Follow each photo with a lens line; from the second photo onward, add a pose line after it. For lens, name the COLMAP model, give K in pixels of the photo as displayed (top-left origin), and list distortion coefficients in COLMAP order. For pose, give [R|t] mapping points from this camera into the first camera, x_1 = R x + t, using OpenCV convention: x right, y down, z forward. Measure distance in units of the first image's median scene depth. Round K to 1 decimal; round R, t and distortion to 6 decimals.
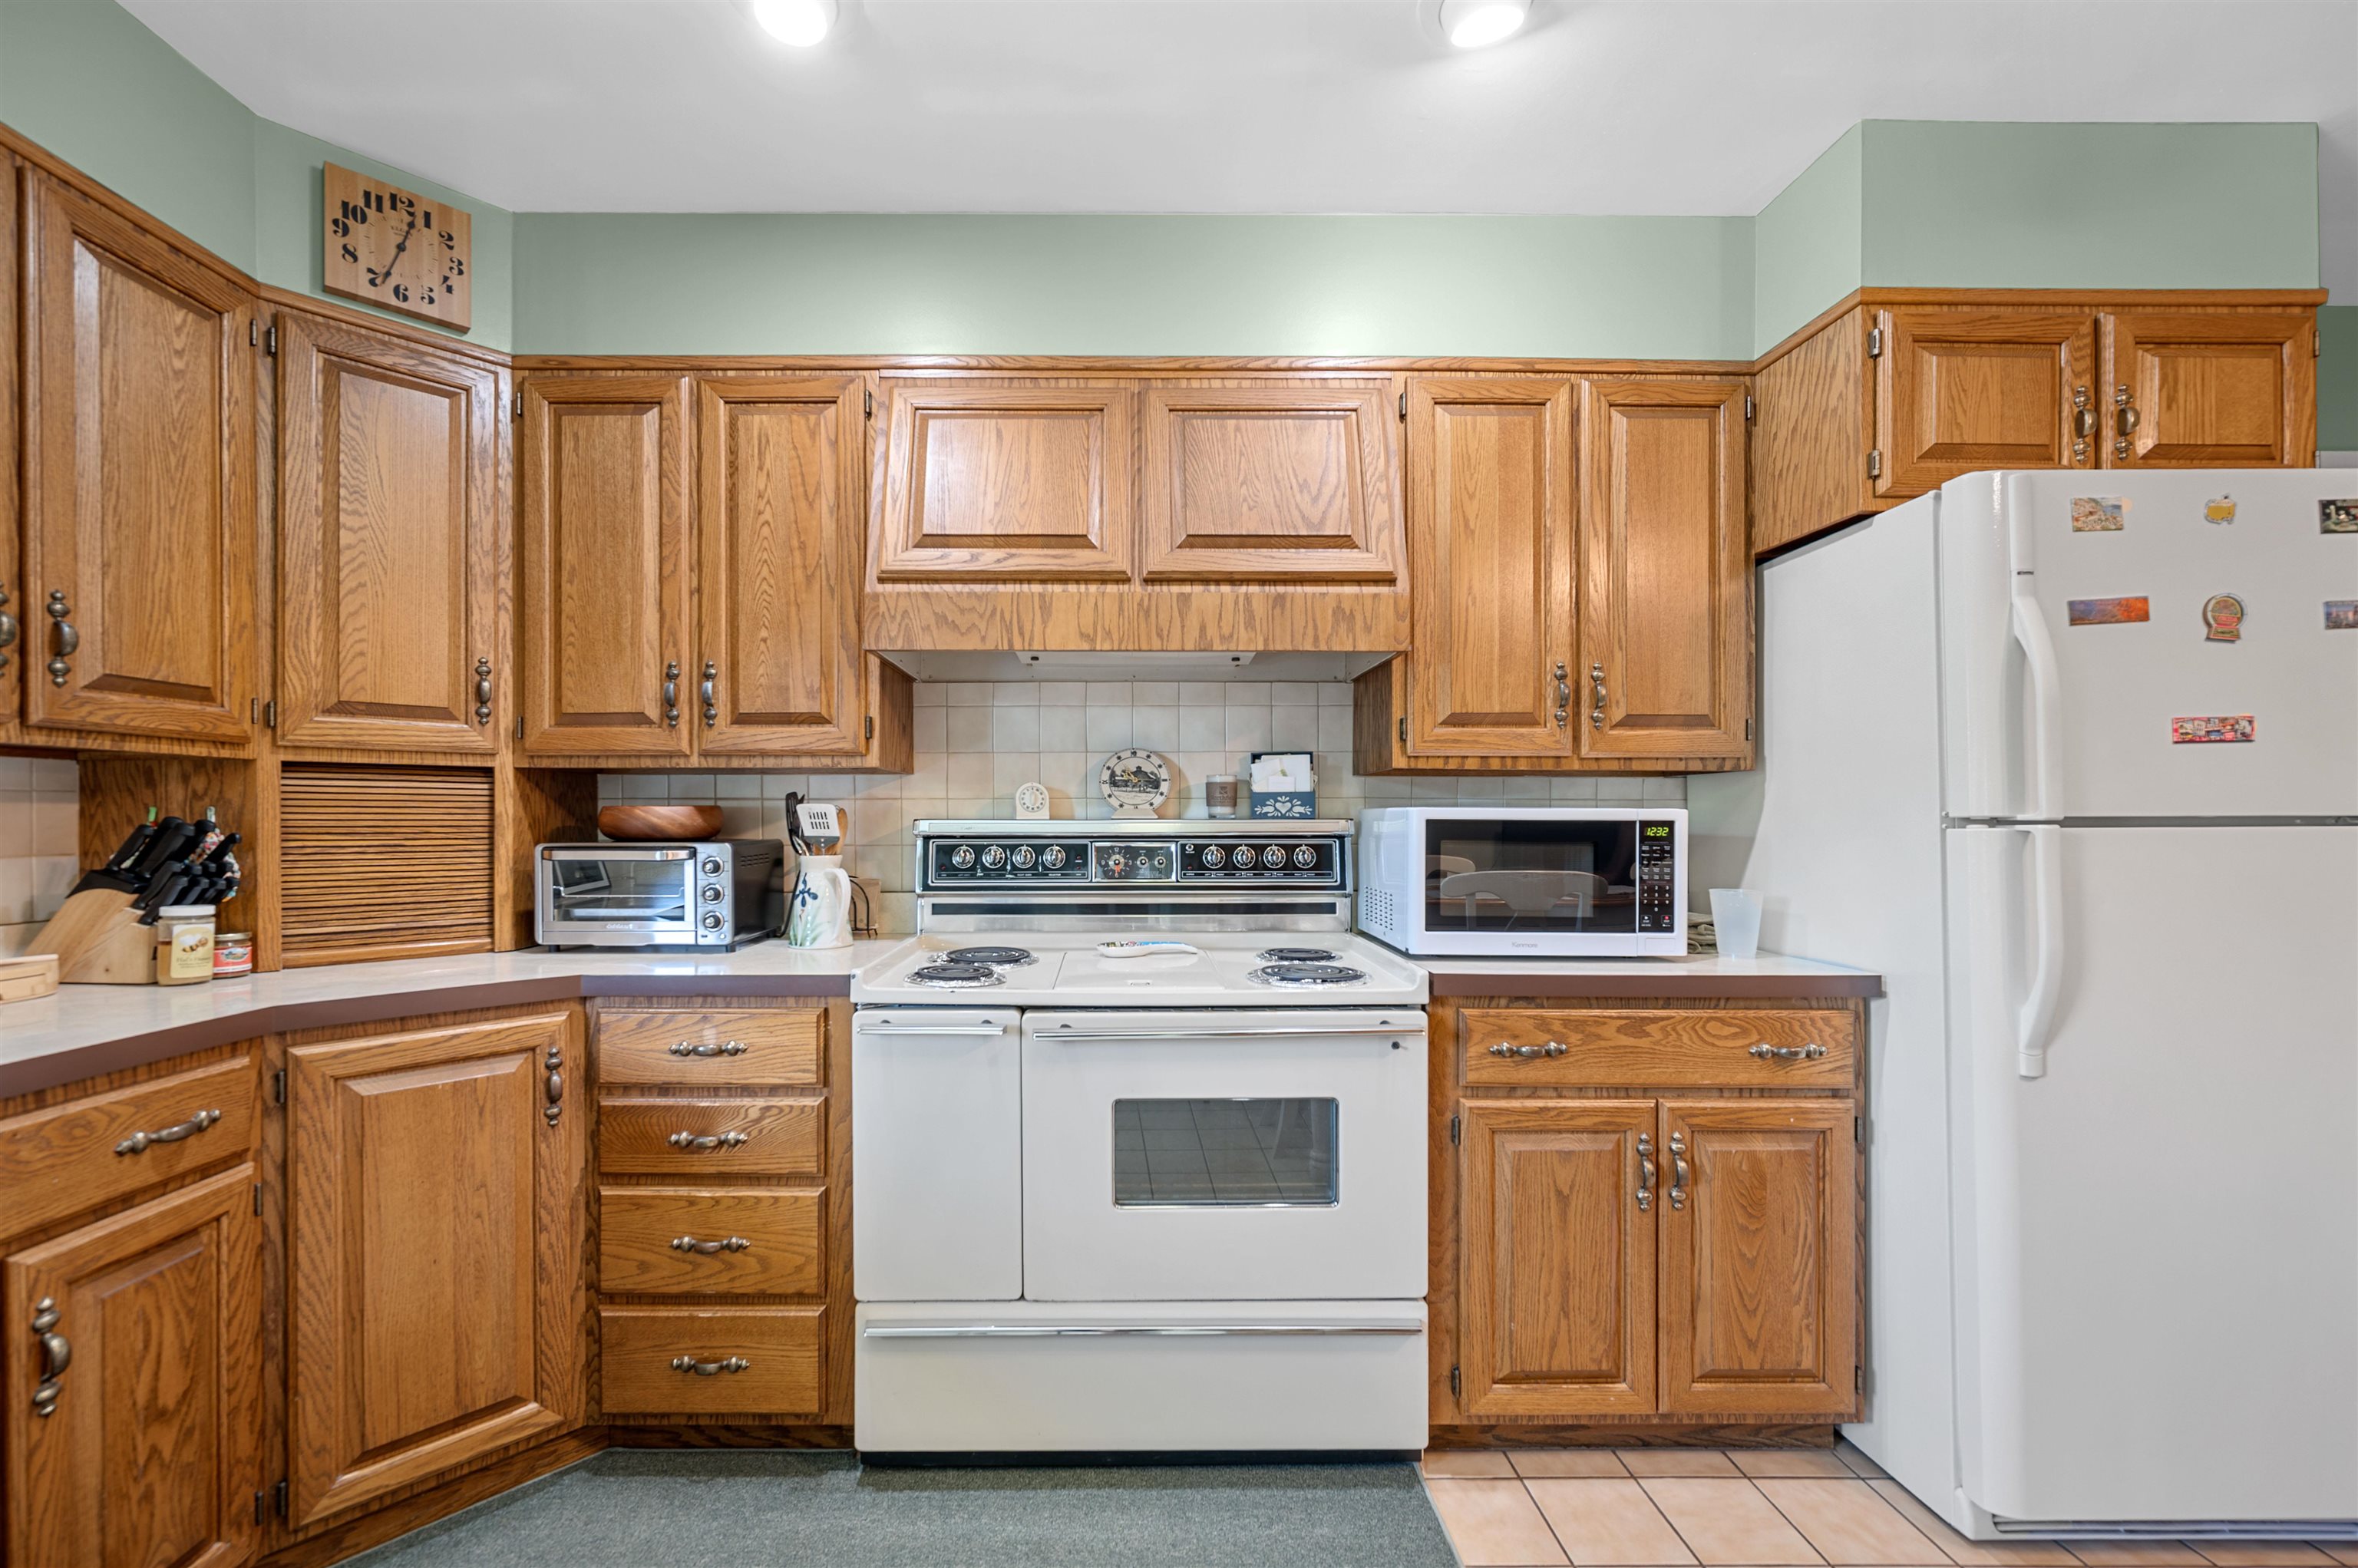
lens RADIAL K [[940.5, 0, 1130.0], [0, 940.5, 816.3], [0, 0, 1]] dist [-0.008239, 0.002720]
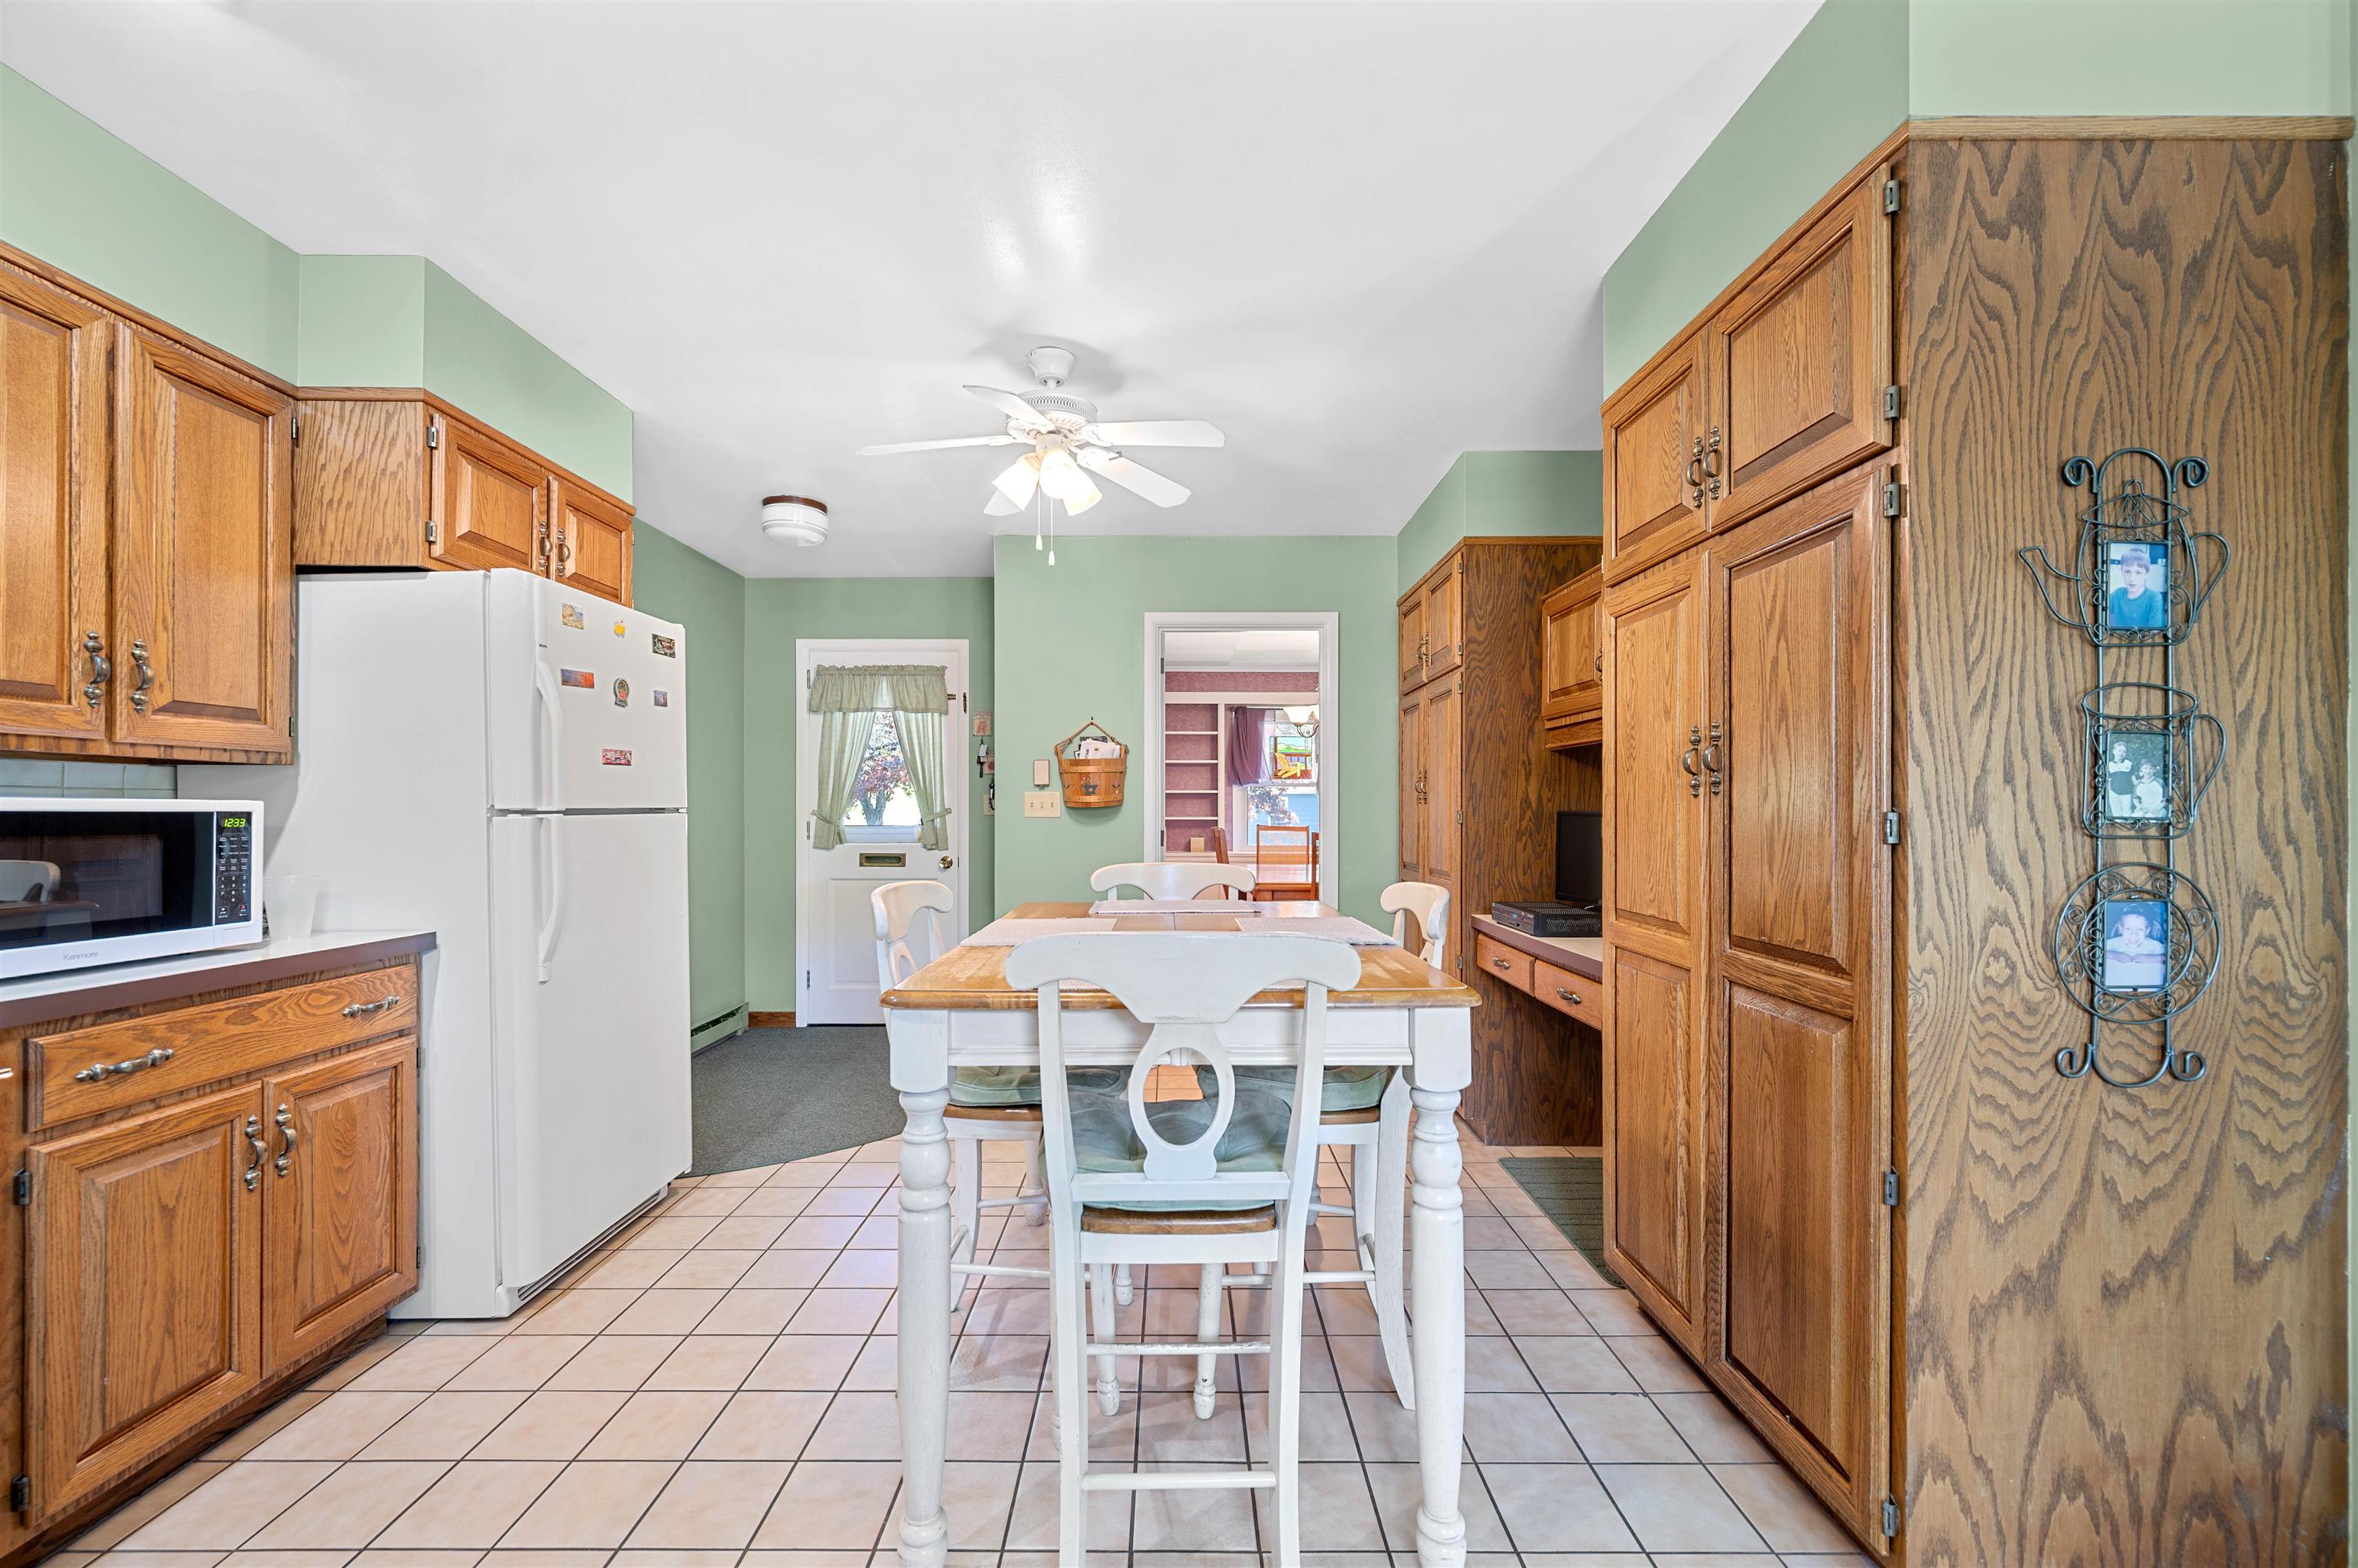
lens RADIAL K [[940.5, 0, 1179.1], [0, 940.5, 797.0], [0, 0, 1]] dist [-0.008239, 0.002720]
pose [[-0.006206, 0.011536, 0.999914, -0.486088], [-0.001238, 0.999933, -0.011544, -0.001542], [-0.999980, -0.001309, -0.006191, -0.012268]]
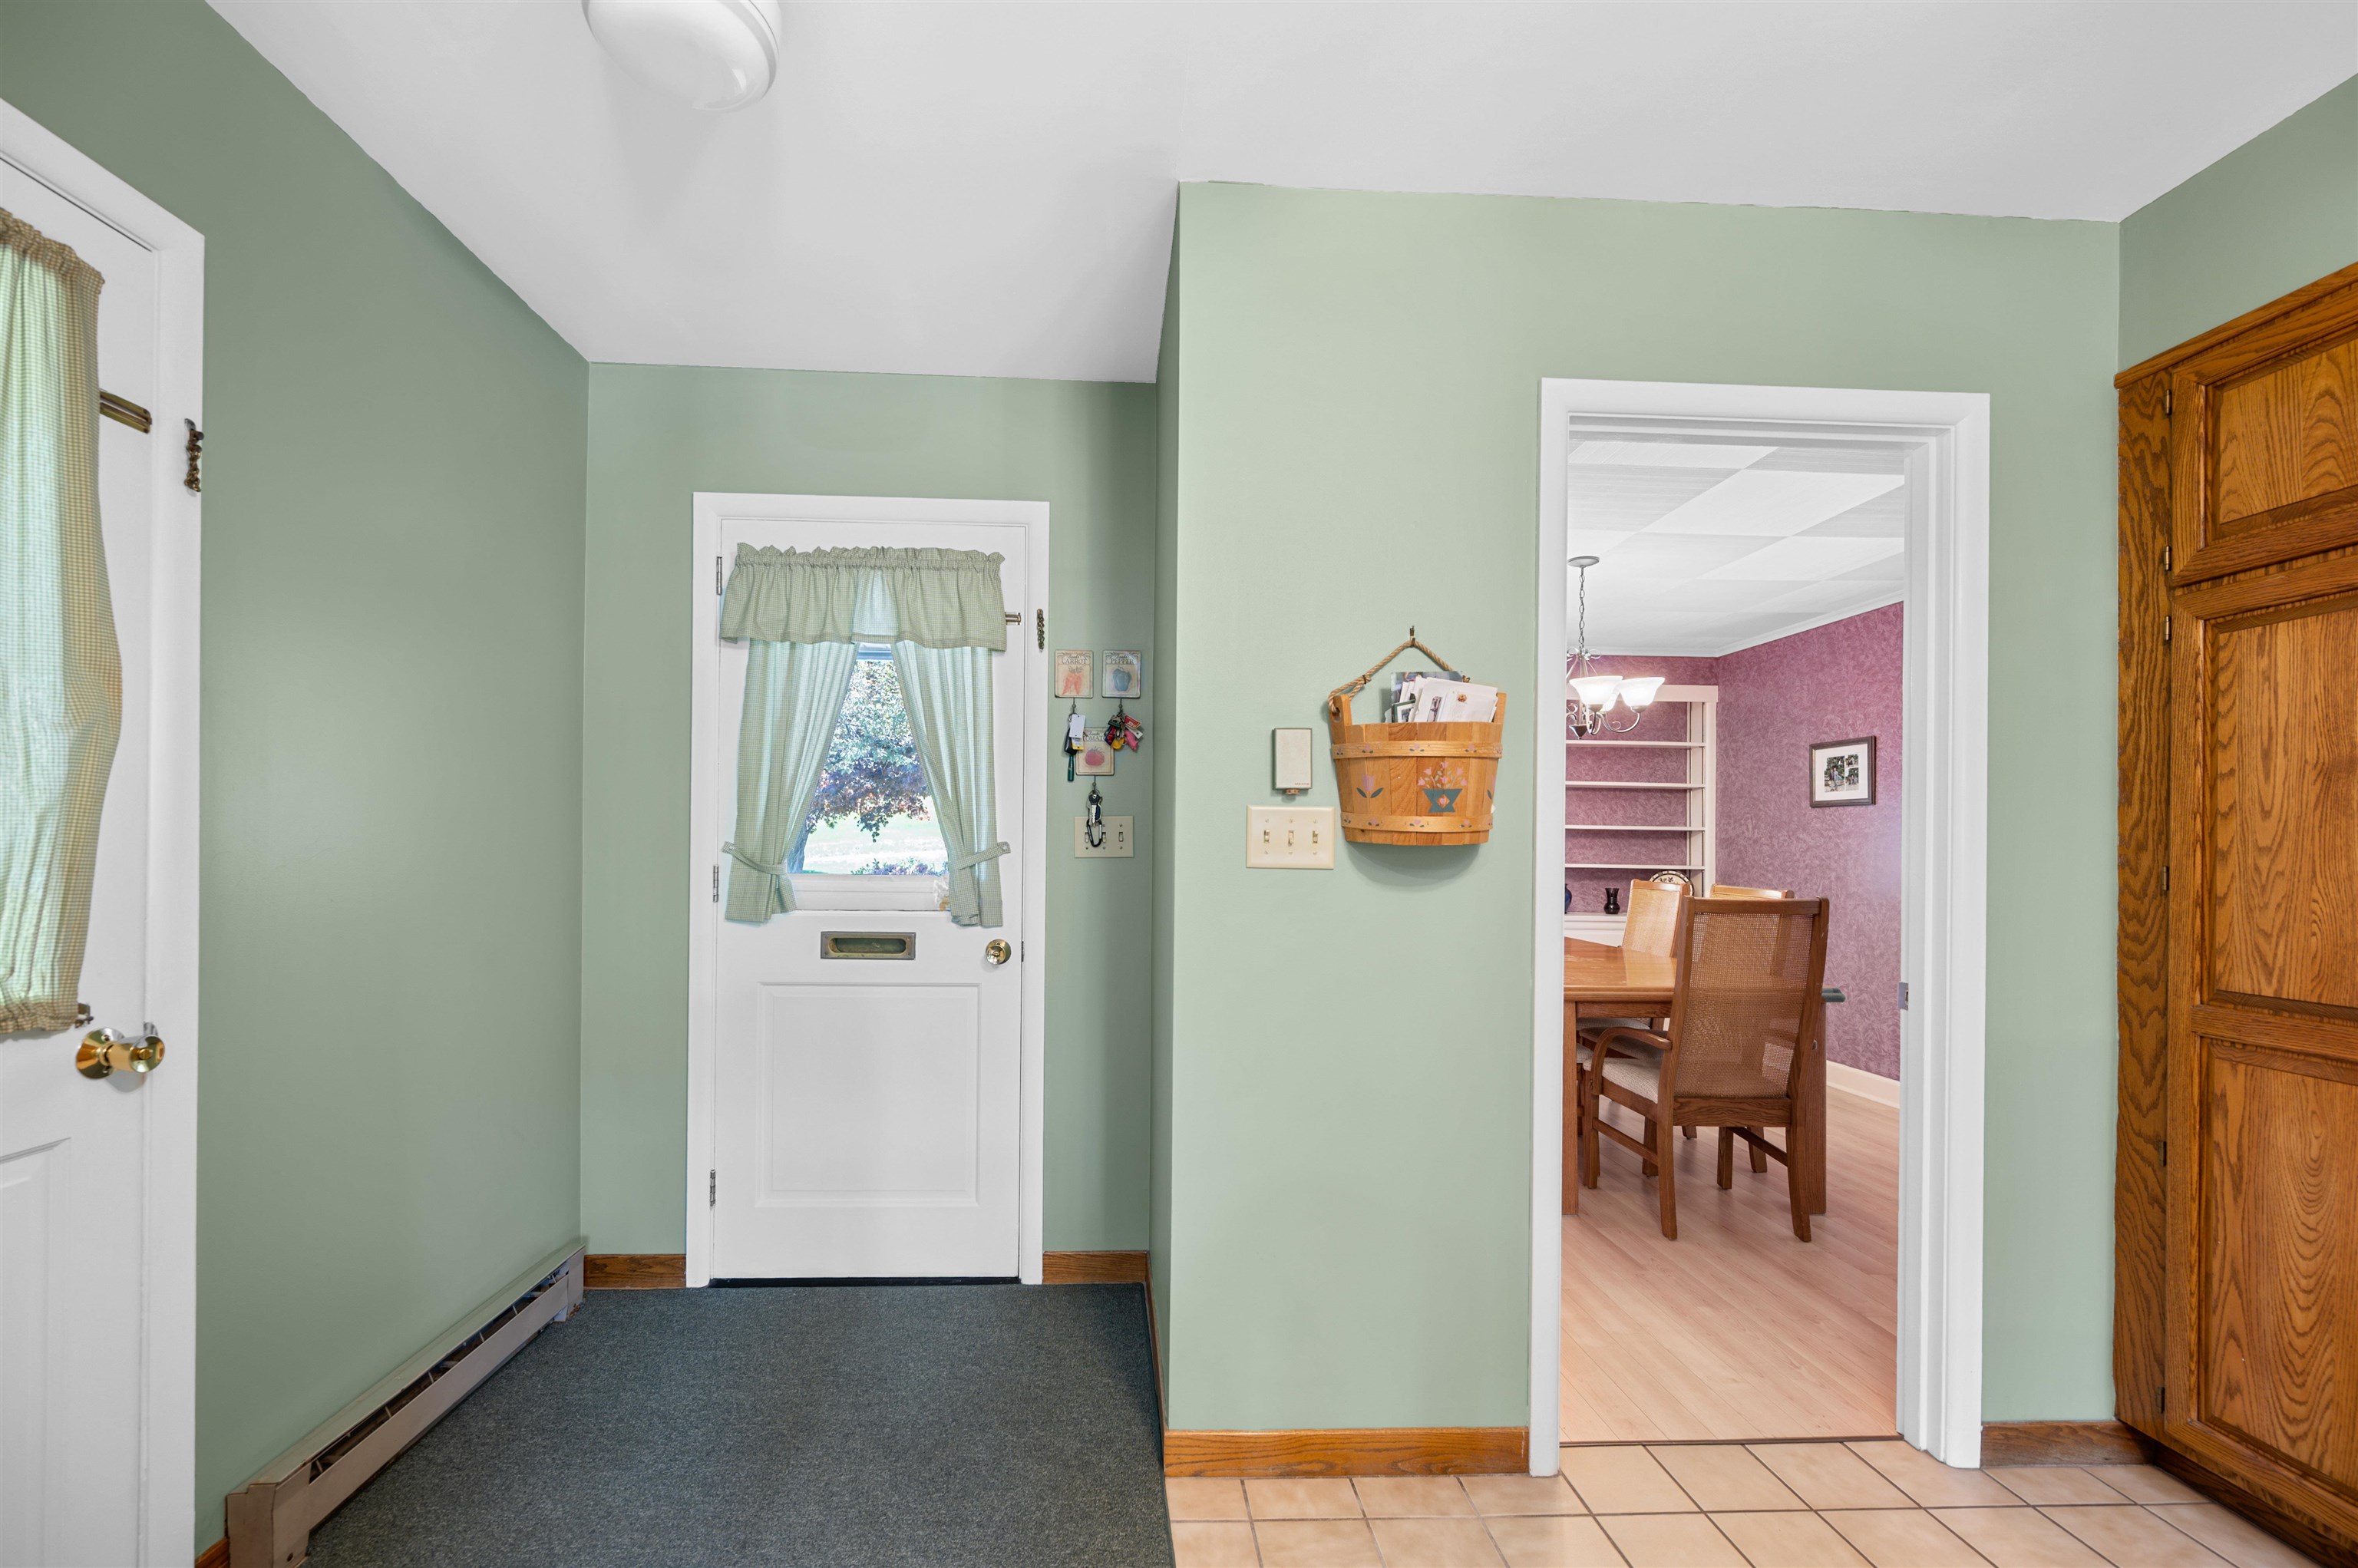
lens RADIAL K [[940.5, 0, 1150.0], [0, 940.5, 834.4], [0, 0, 1]] dist [-0.008239, 0.002720]
pose [[-0.045437, 0.008006, 0.998935, 1.018429], [-0.012852, 0.999880, -0.008598, -0.001224], [-0.998885, -0.013229, -0.045328, 0.540475]]
